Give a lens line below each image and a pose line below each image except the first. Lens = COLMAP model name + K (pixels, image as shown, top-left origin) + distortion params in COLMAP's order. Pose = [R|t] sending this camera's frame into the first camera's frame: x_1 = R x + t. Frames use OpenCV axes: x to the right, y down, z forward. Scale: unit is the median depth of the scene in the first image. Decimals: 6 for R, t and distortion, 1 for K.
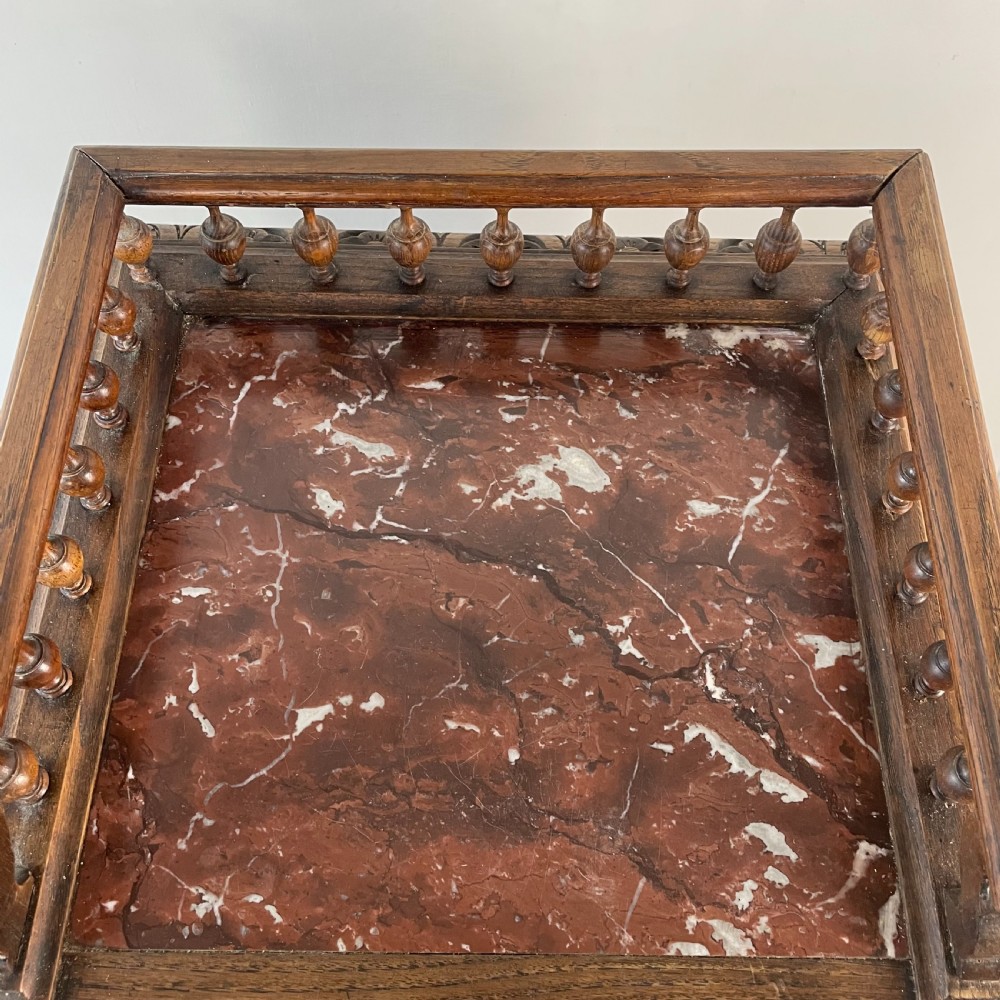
lens RADIAL K [[1030.3, 0, 500.0], [0, 1030.3, 500.0], [0, 0, 1]] dist [0.087022, -0.123739]
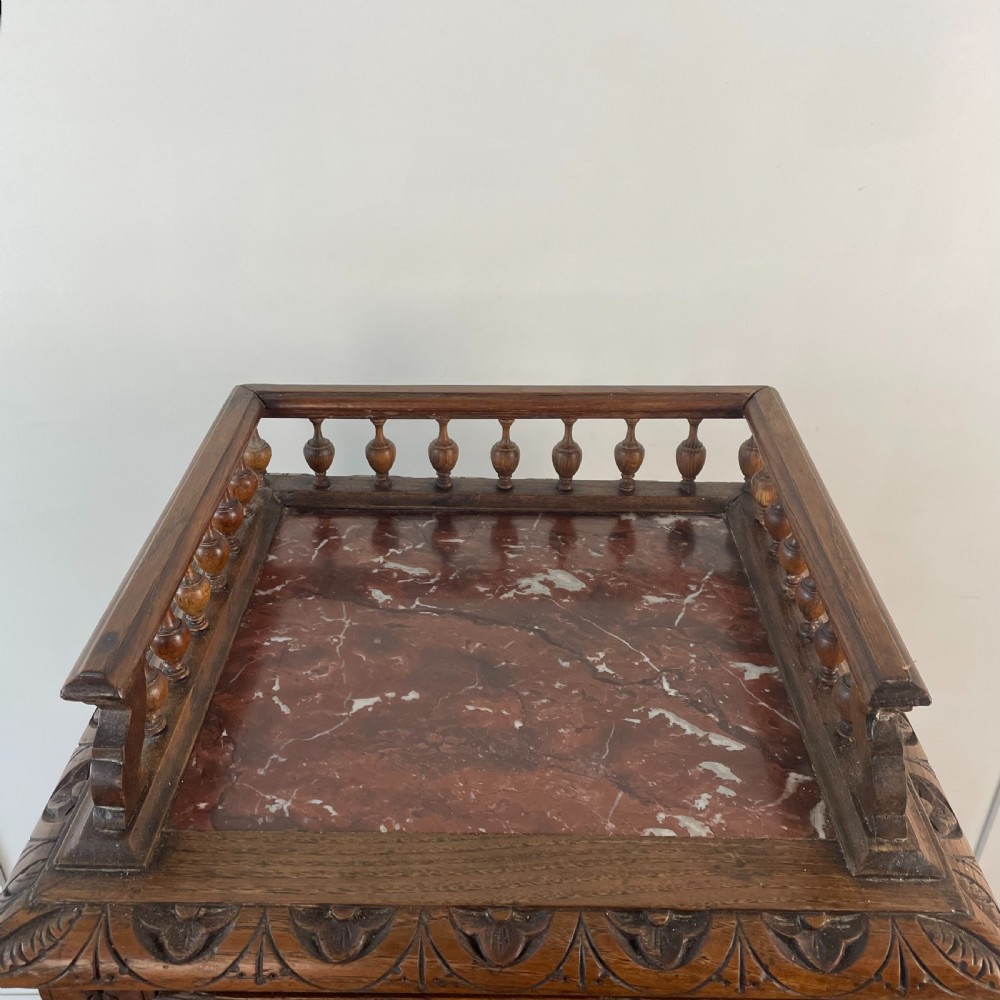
lens RADIAL K [[1030.3, 0, 500.0], [0, 1030.3, 500.0], [0, 0, 1]] dist [0.087022, -0.123739]
pose [[0.999982, -0.005842, 0.001650, -0.010227], [0.005805, 0.840722, -0.541436, 0.713638], [0.001776, 0.541436, 0.840740, -0.246897]]
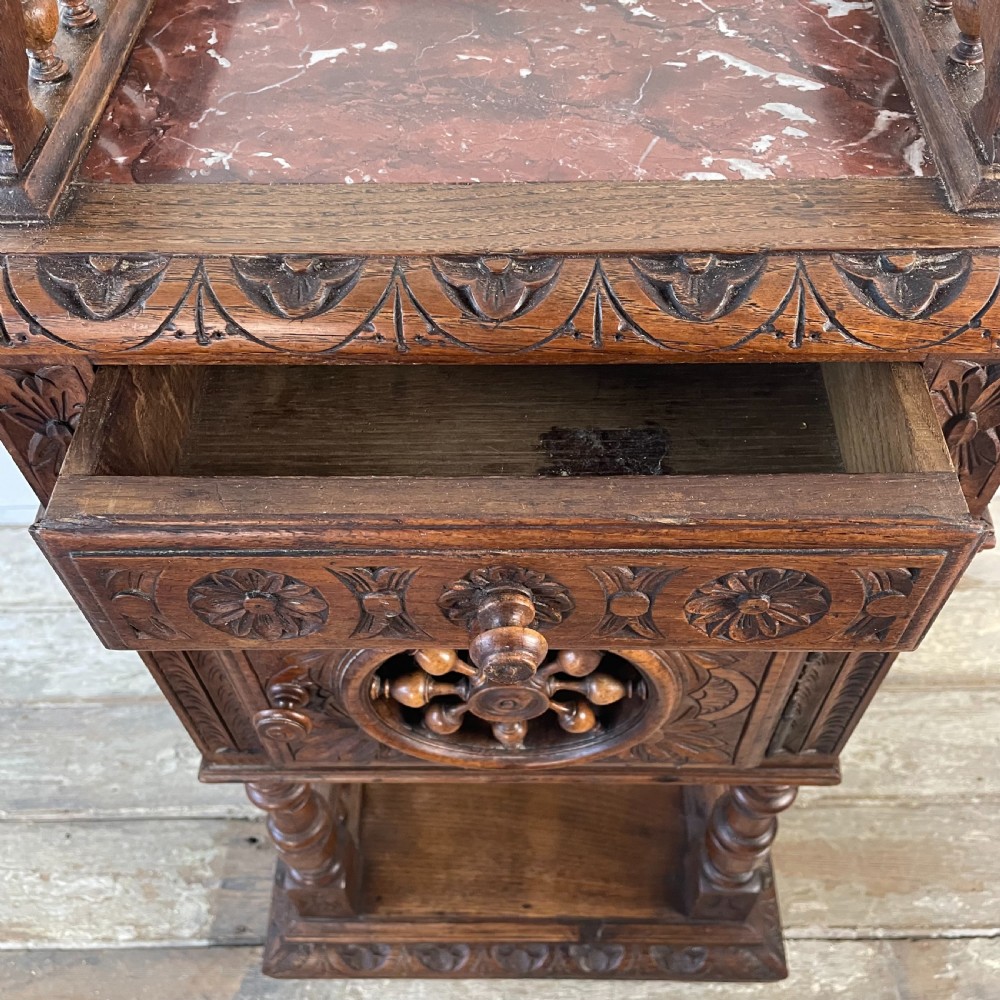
lens RADIAL K [[1030.3, 0, 500.0], [0, 1030.3, 500.0], [0, 0, 1]] dist [0.087022, -0.123739]
pose [[0.998880, -0.015949, -0.044548, 0.026993], [0.006999, 0.980927, -0.194250, 0.844863], [0.046797, 0.193721, 0.979940, 0.095838]]
